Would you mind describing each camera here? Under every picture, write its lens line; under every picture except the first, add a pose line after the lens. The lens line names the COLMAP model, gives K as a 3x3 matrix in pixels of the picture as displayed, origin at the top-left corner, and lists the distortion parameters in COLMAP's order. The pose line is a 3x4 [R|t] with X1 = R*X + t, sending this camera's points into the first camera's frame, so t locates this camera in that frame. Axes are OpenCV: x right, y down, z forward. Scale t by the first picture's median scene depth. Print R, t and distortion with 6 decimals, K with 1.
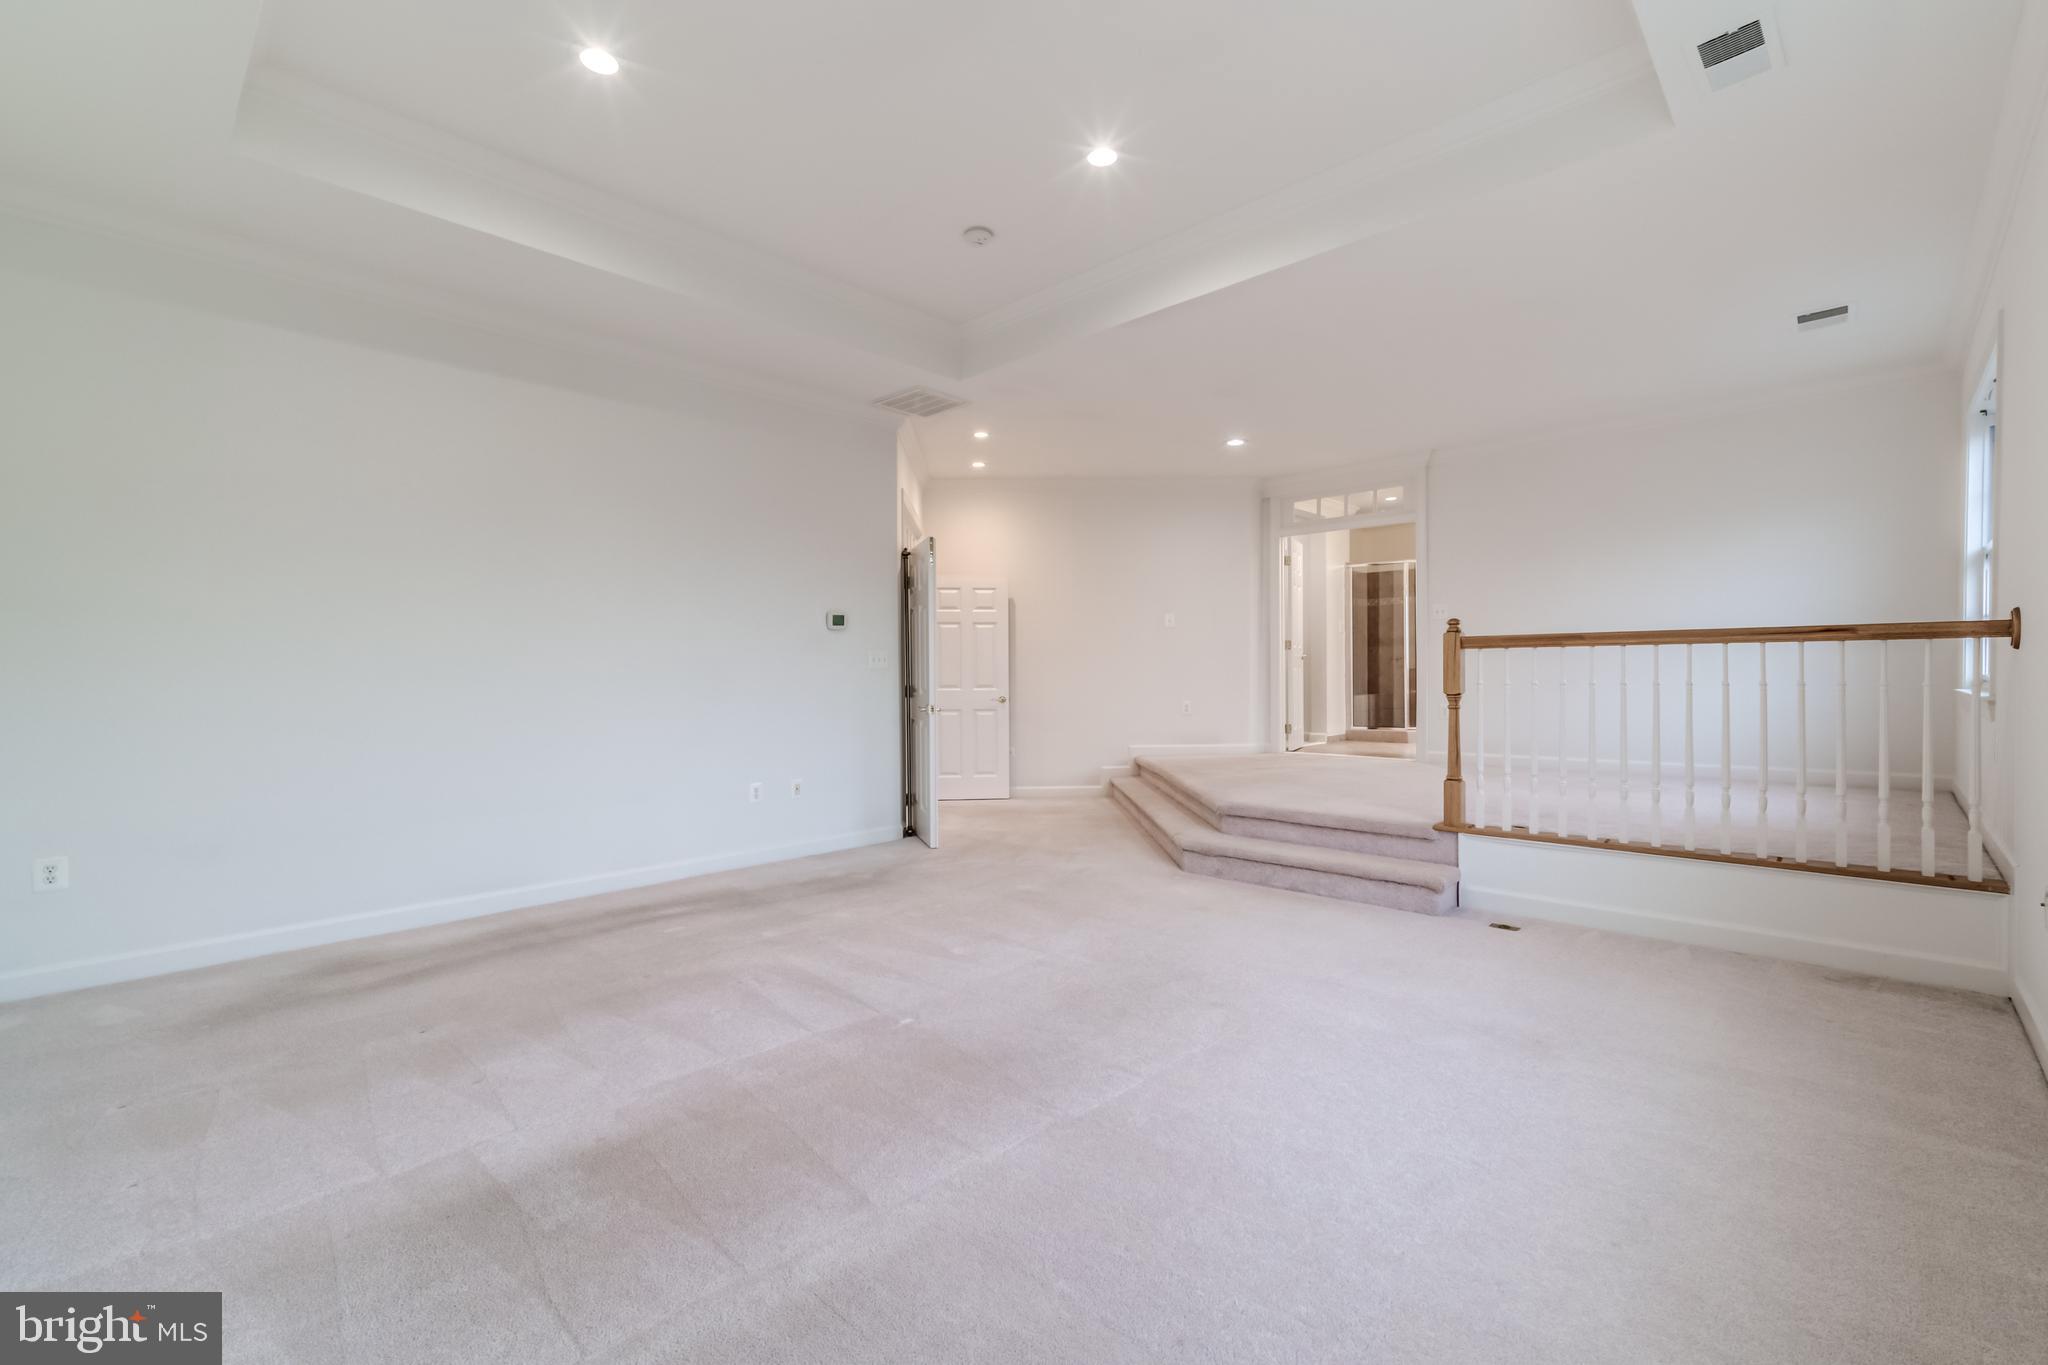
lens RADIAL K [[905.5, 0, 1024.0], [0, 905.5, 682.5], [0, 0, 1]] dist [0.001555, 0.000172]
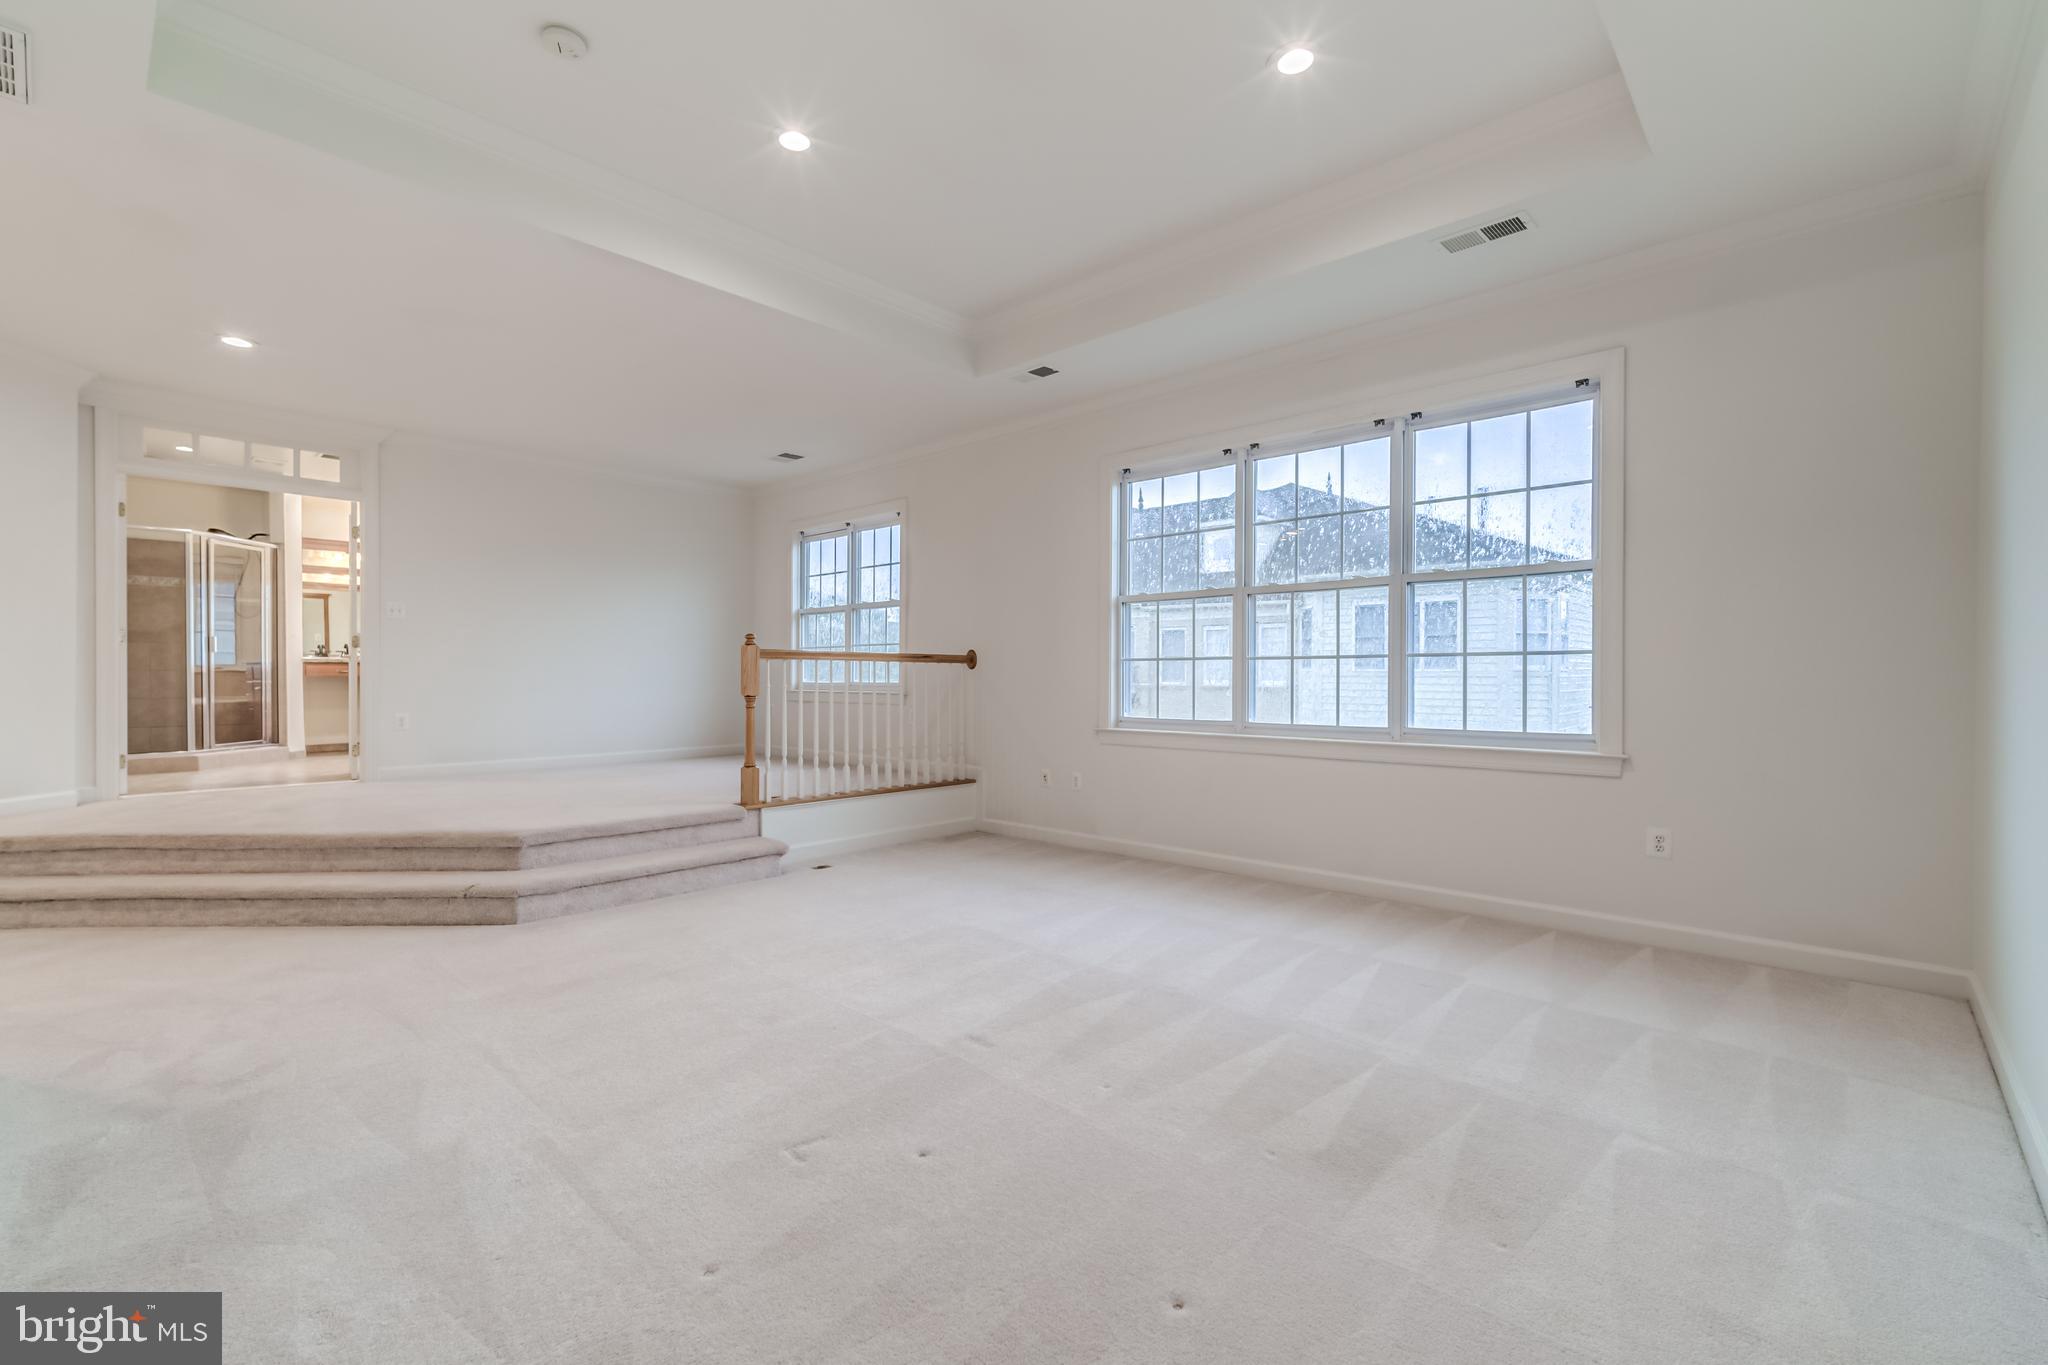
lens RADIAL K [[903.4, 0, 1027.2], [0, 903.4, 673.3], [0, 0, 1]] dist [0.002889, -0.000023]
pose [[-0.026172, 0.013848, 0.999562, -0.698298], [0.008265, 0.999873, -0.013635, 0.002503], [-0.999623, 0.007905, -0.026283, 0.623801]]
